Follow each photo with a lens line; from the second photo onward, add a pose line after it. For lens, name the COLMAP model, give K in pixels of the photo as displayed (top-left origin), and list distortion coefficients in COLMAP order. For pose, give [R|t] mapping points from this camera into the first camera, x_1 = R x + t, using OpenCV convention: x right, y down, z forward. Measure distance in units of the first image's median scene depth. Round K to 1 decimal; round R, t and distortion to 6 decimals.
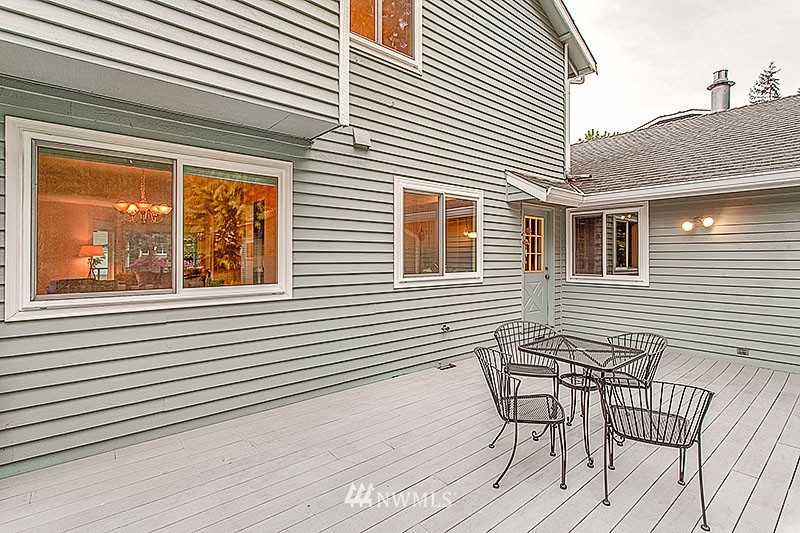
lens RADIAL K [[379.9, 0, 399.9], [0, 379.9, 263.1], [0, 0, 1]] dist [0.000933, -0.000427]
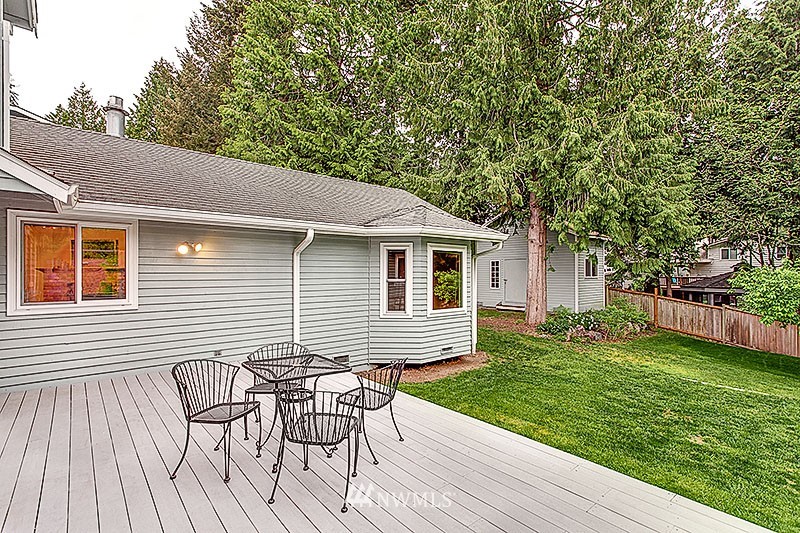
lens RADIAL K [[379.9, 0, 401.6], [0, 379.9, 271.0], [0, 0, 1]] dist [0.000933, -0.000427]
pose [[-0.026187, 0.005984, 0.999639, -0.337000], [0.020753, 0.999770, -0.005441, -0.016793], [-0.999442, 0.020603, -0.026305, 0.386281]]
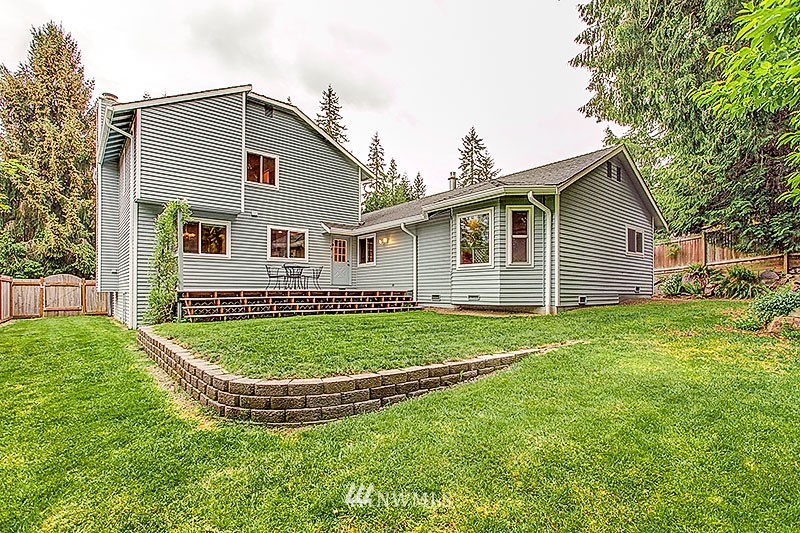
lens RADIAL K [[379.9, 0, 399.8], [0, 379.9, 288.4], [0, 0, 1]] dist [0.000933, -0.000427]
pose [[0.999986, -0.000666, 0.005243, 0.846001], [0.000827, 0.999524, -0.030825, 0.313643], [-0.005220, 0.030828, 0.999511, -1.687851]]
